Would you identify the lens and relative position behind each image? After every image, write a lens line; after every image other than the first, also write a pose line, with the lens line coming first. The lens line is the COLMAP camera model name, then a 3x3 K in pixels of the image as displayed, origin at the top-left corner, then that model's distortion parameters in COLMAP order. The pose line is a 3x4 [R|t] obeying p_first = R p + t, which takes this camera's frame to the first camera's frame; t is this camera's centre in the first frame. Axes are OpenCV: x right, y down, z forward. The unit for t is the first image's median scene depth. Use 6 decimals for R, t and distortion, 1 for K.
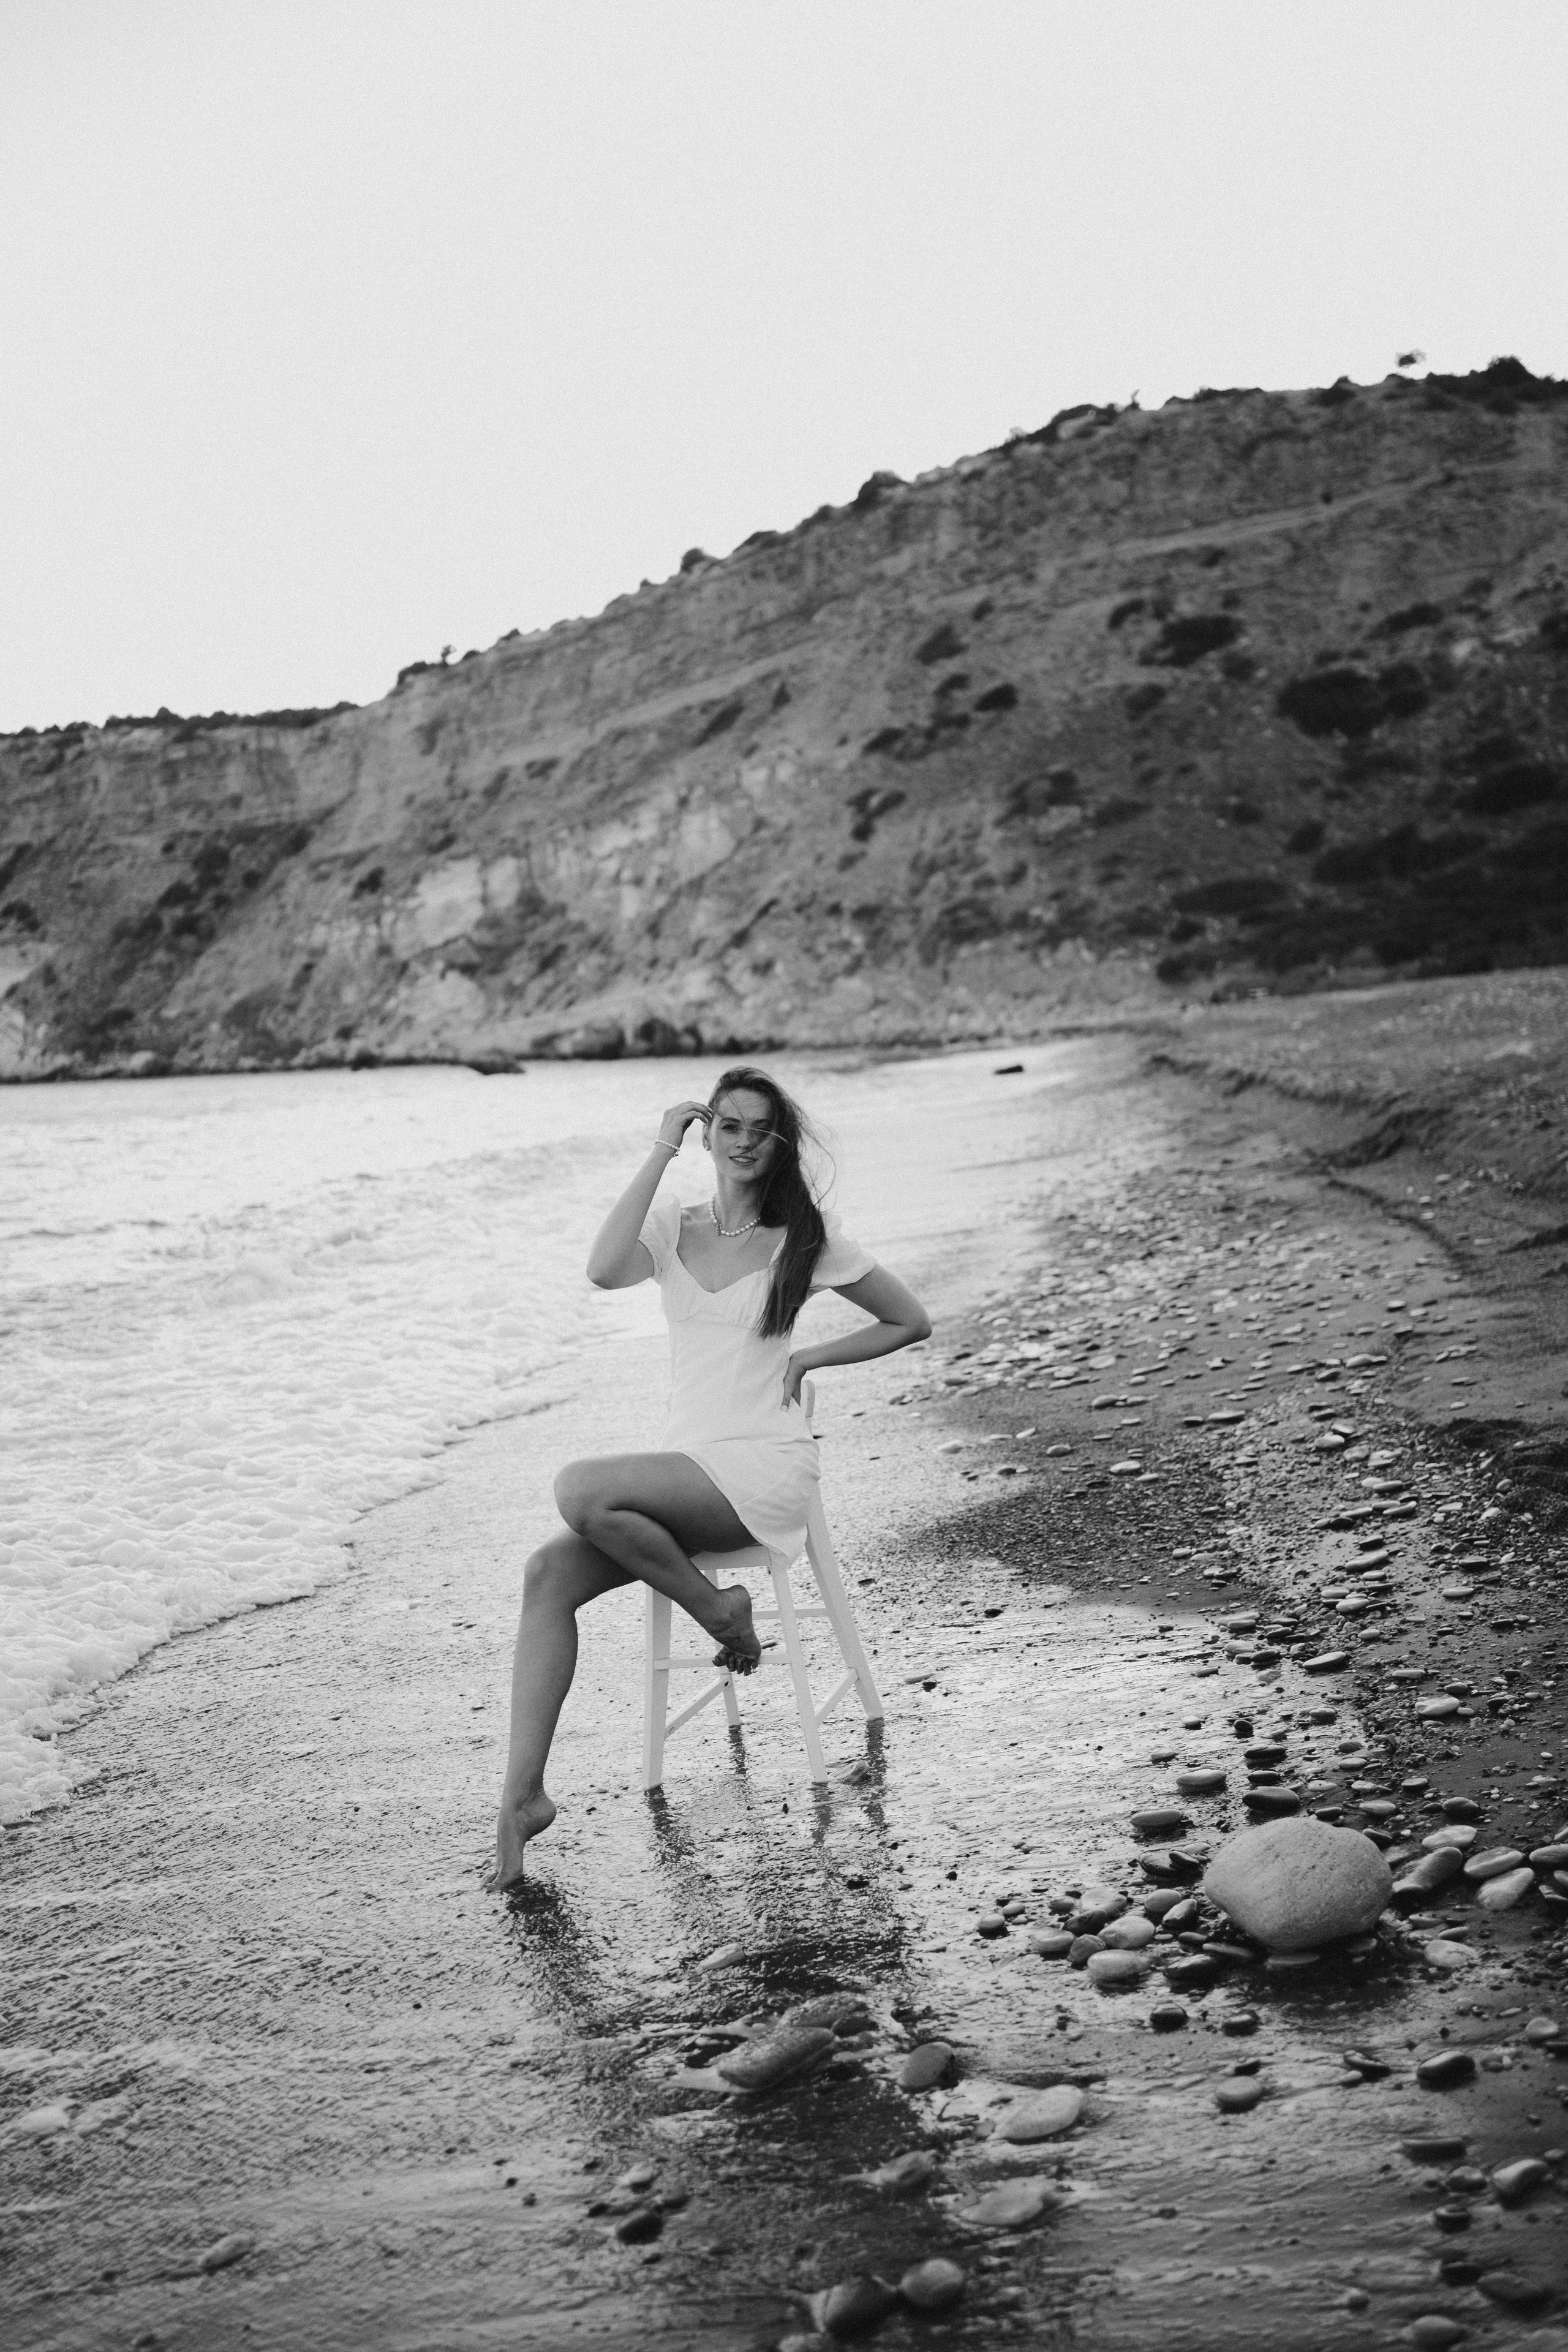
lens RADIAL K [[2362.8, 0, 782.9], [0, 2362.8, 1175.6], [0, 0, 1]] dist [-0.027901, 0.160646]
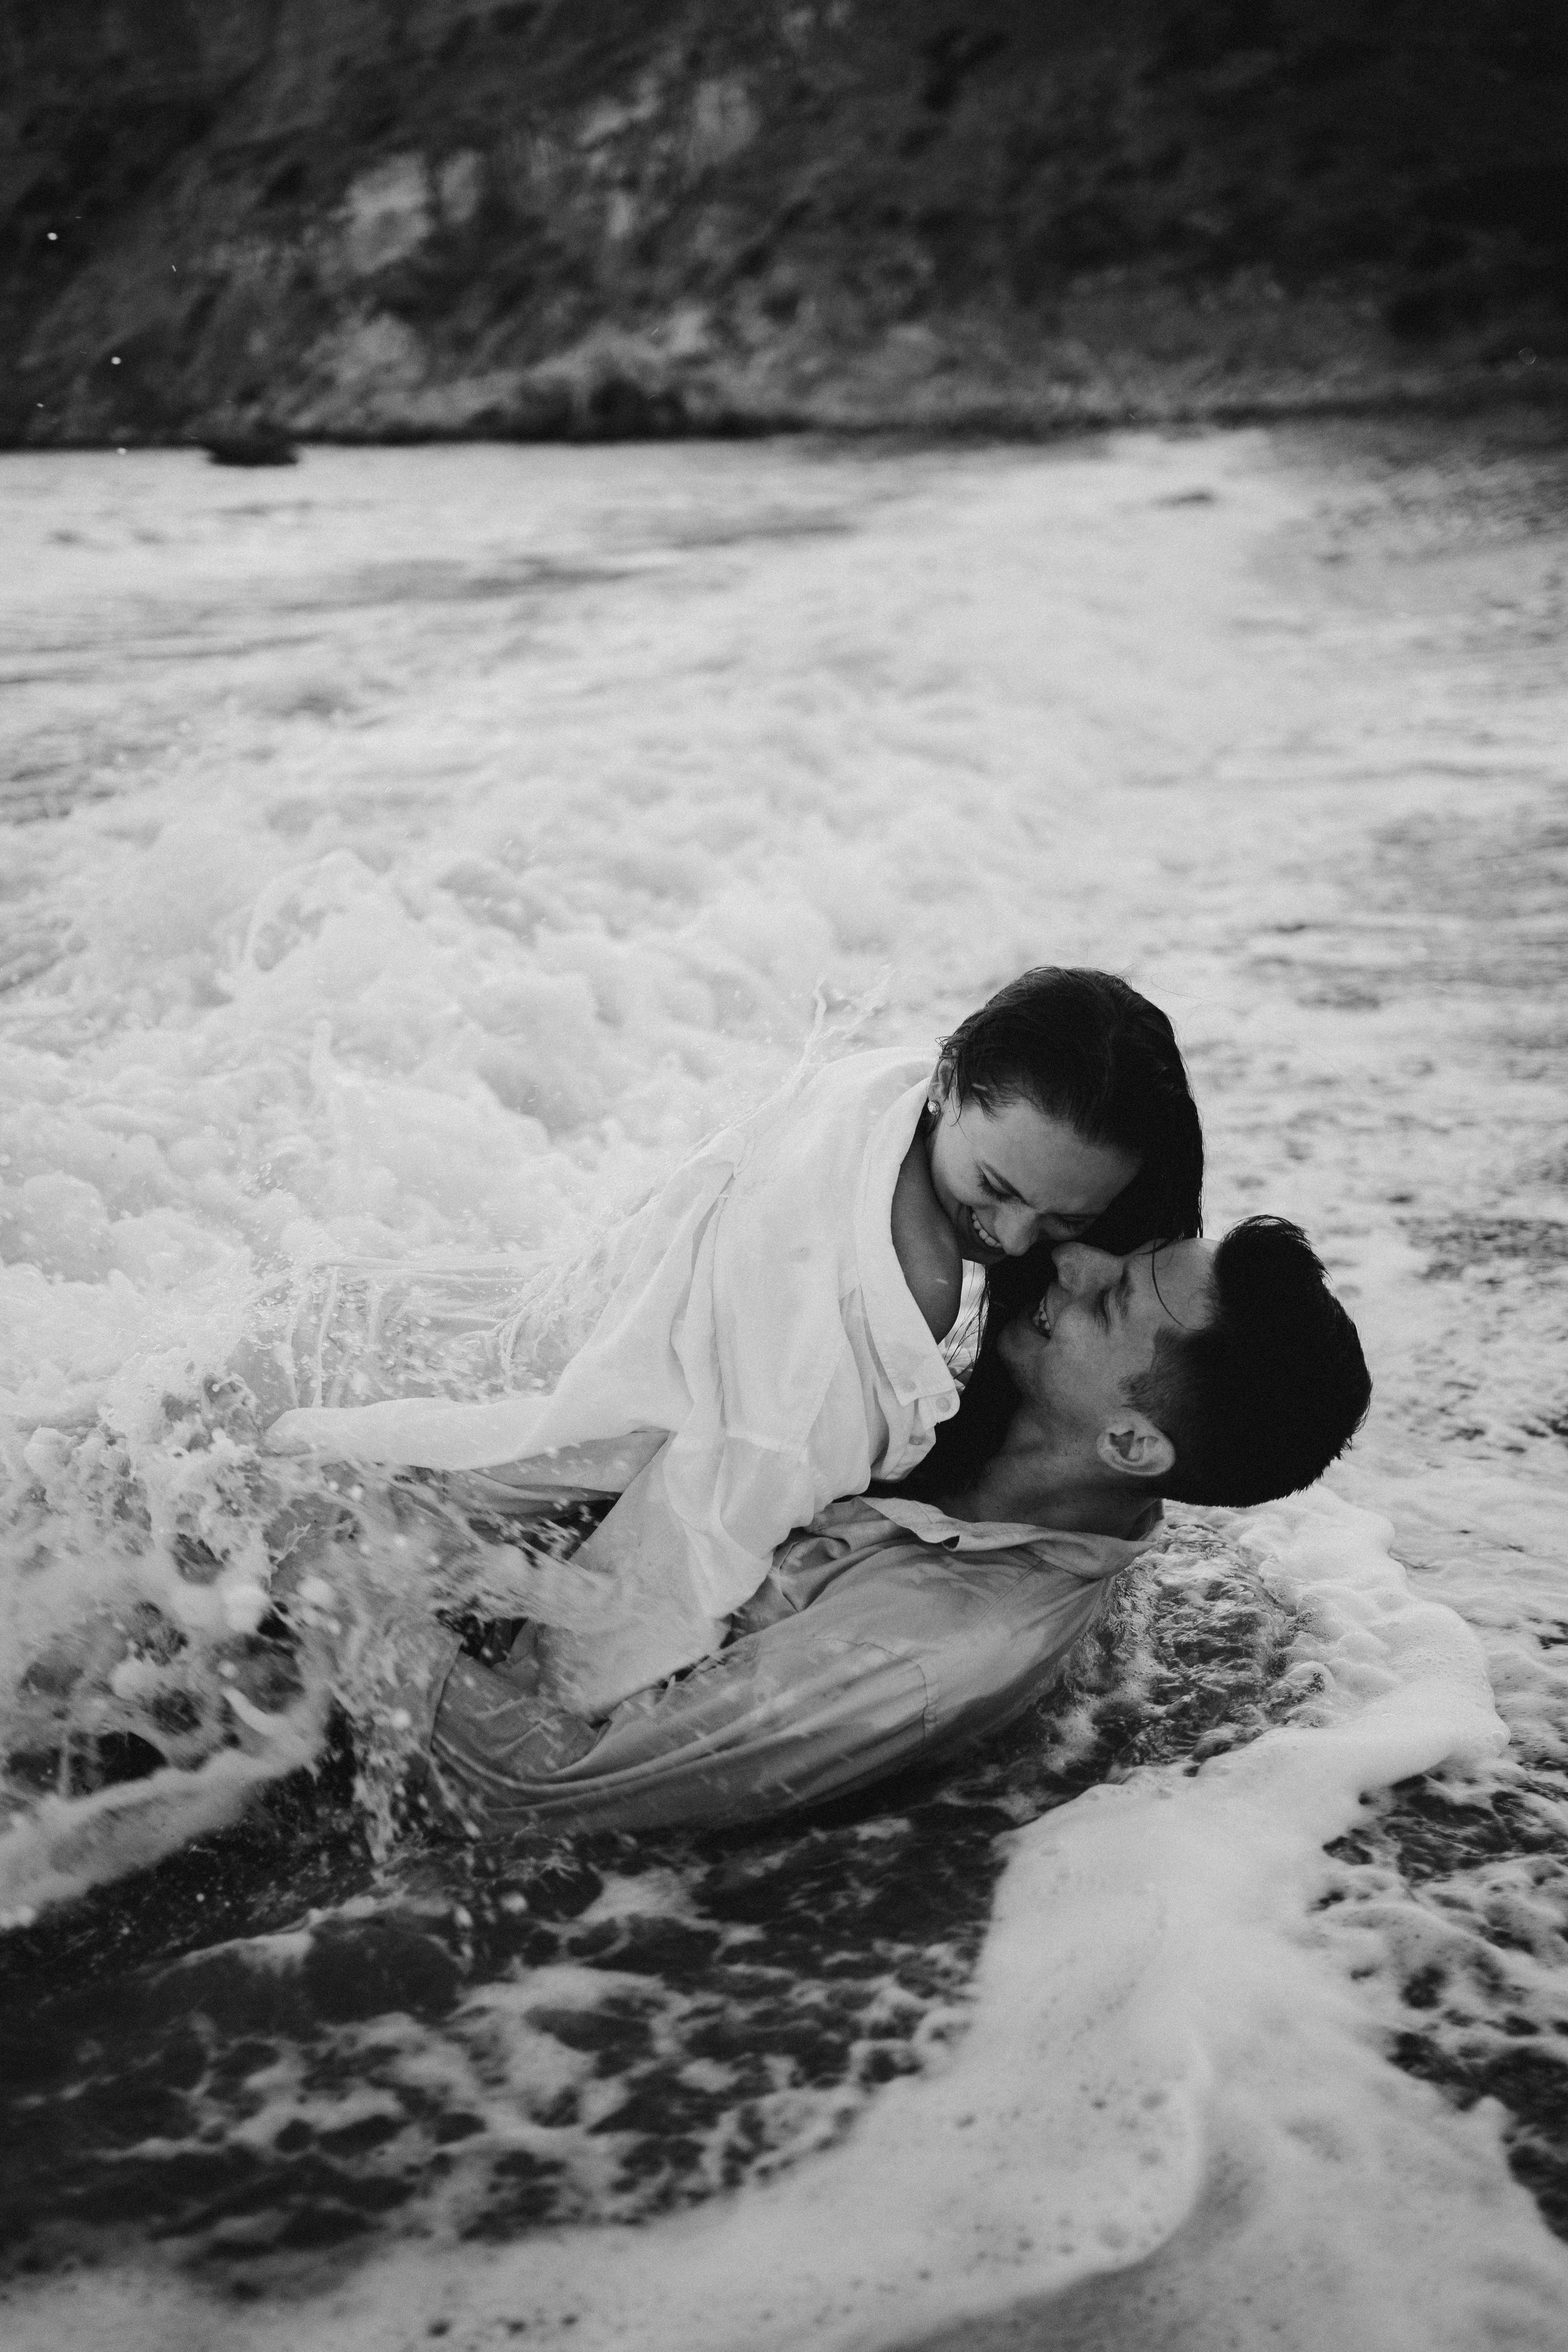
lens RADIAL K [[2573.5, 0, 787.7], [0, 2573.5, 1208.3], [0, 0, 1]] dist [-0.027253, 0.134739]
pose [[0.999097, 0.033696, -0.025880, 0.016957], [-0.026613, 0.971140, 0.237022, -0.009688], [0.033120, -0.236119, 0.971160, 0.184551]]
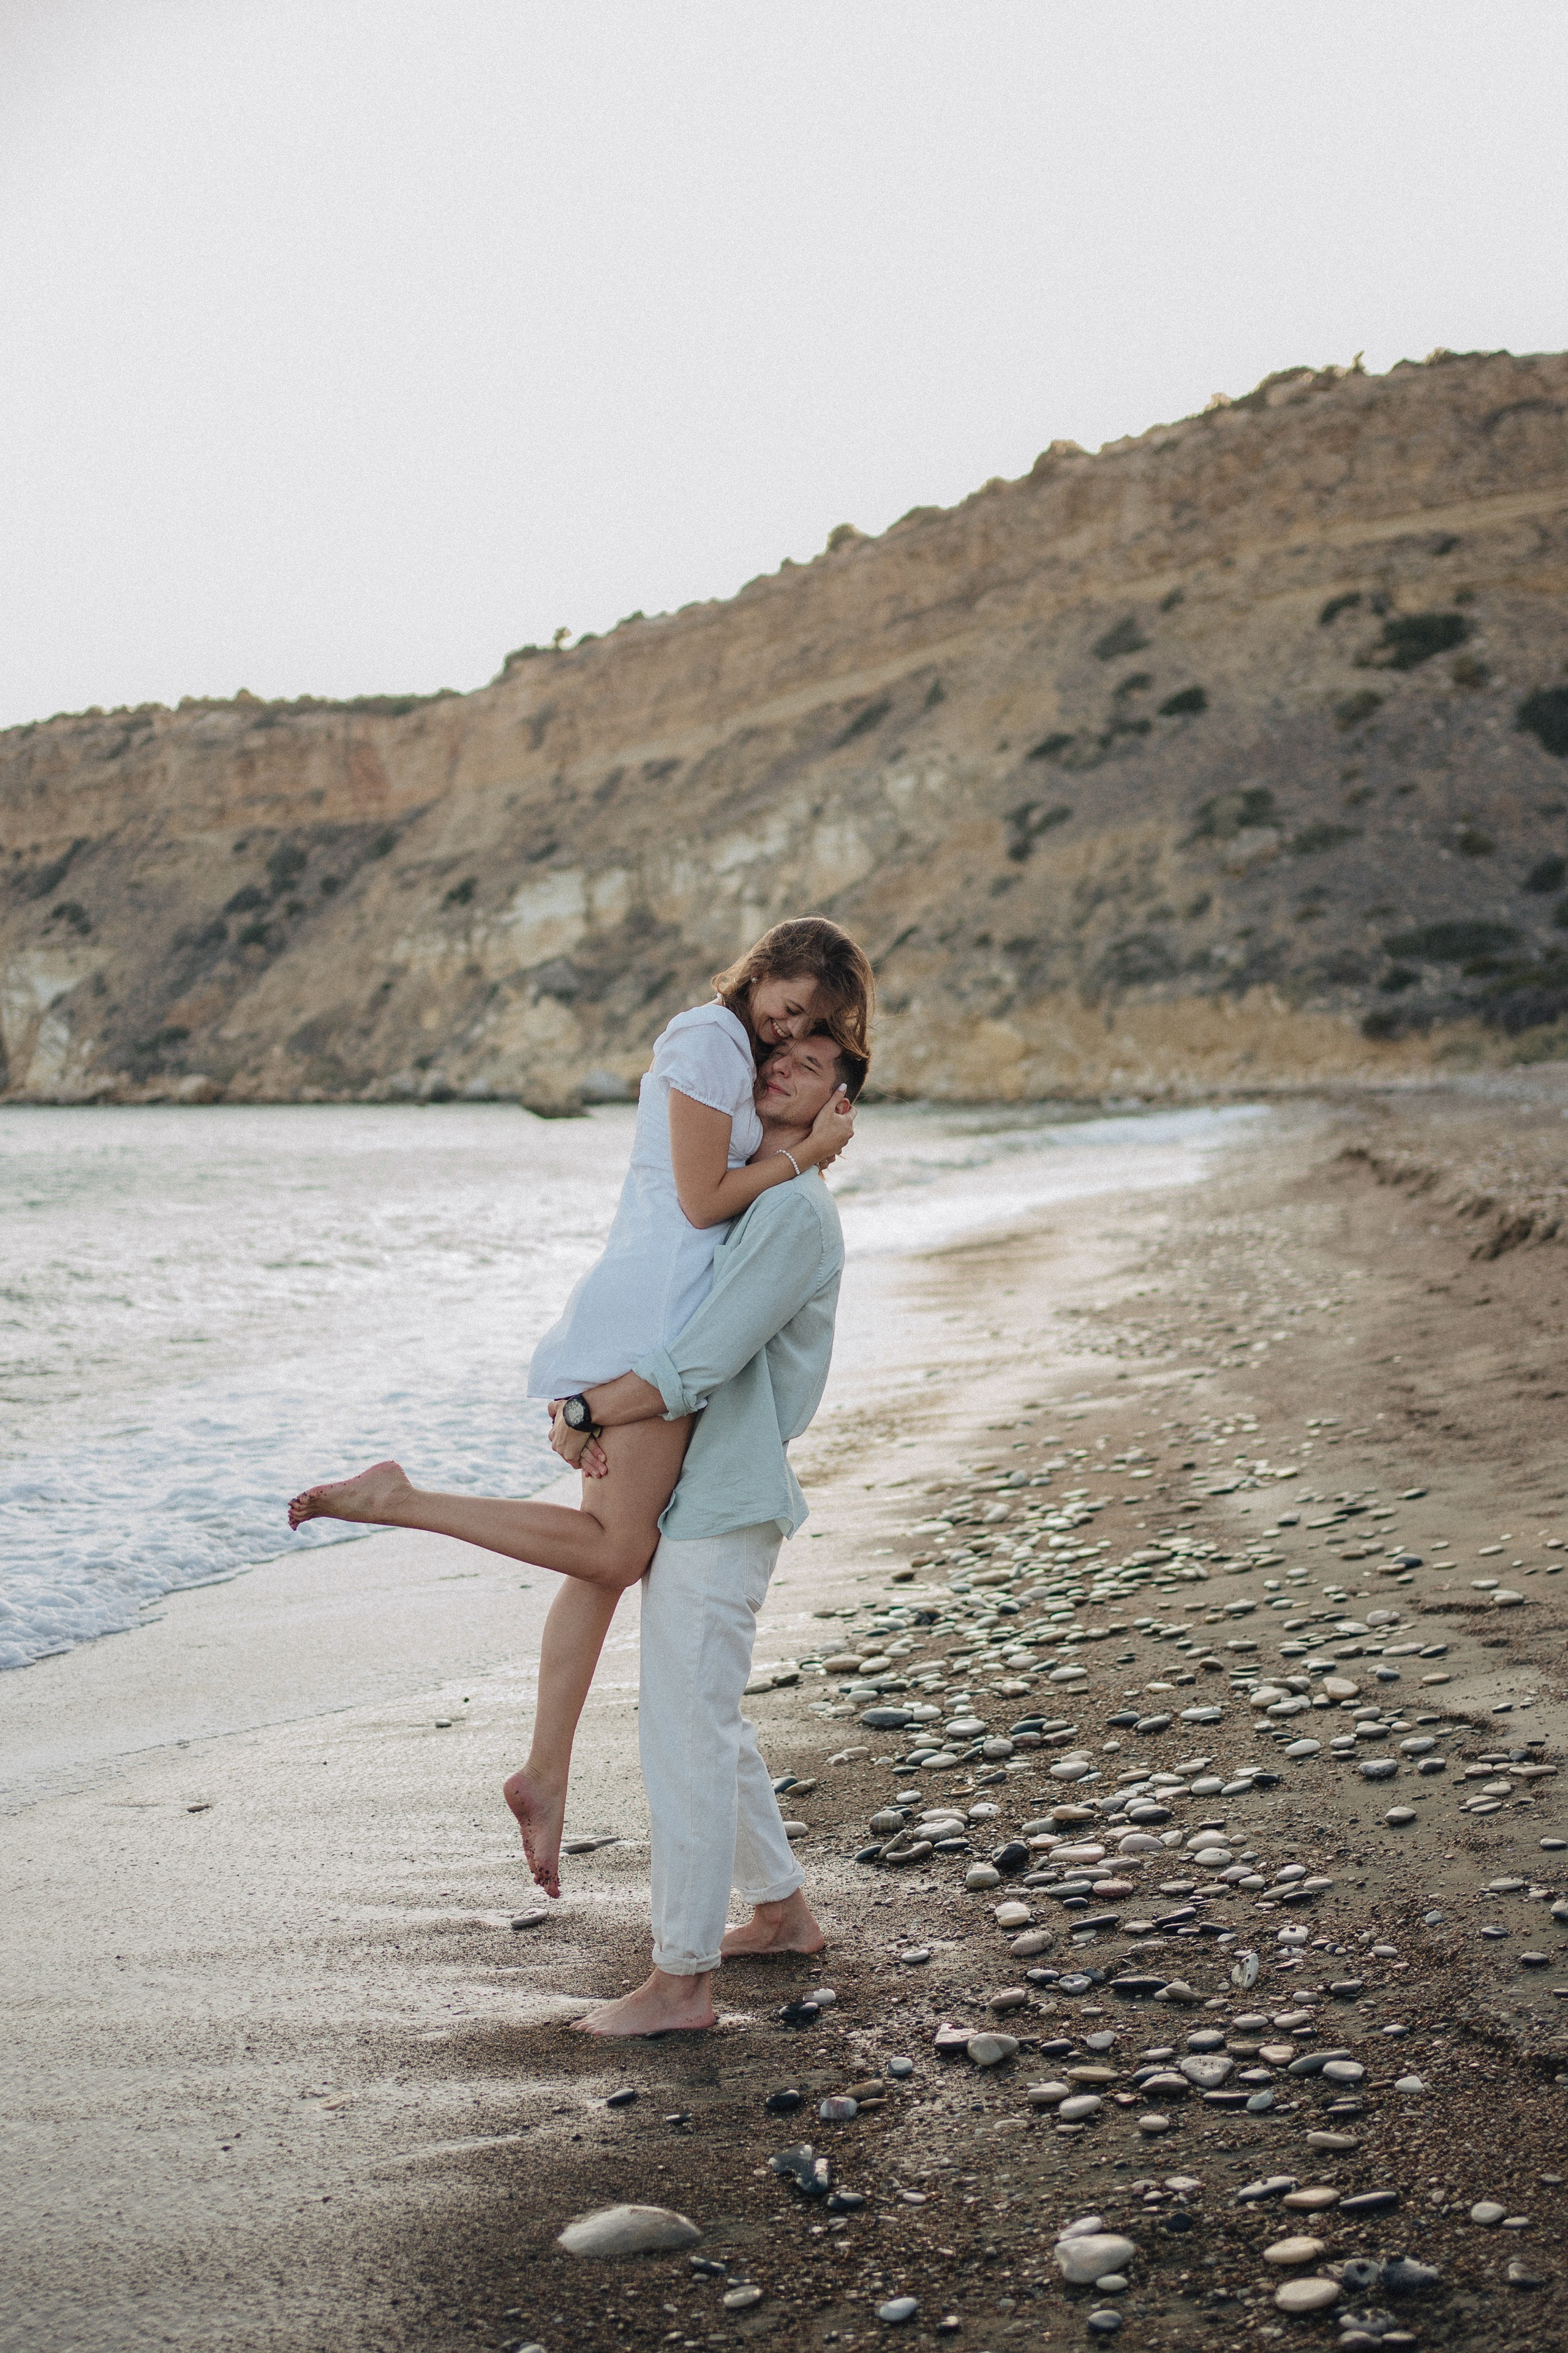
lens RADIAL K [[2645.7, 0, 783.2], [0, 2645.7, 1138.6], [0, 0, 1]] dist [-0.022265, 0.061768]
pose [[0.997545, 0.039210, -0.058015, 0.006534], [-0.041338, 0.998498, -0.035955, -0.003238], [0.056519, 0.038265, 0.997668, 0.036920]]
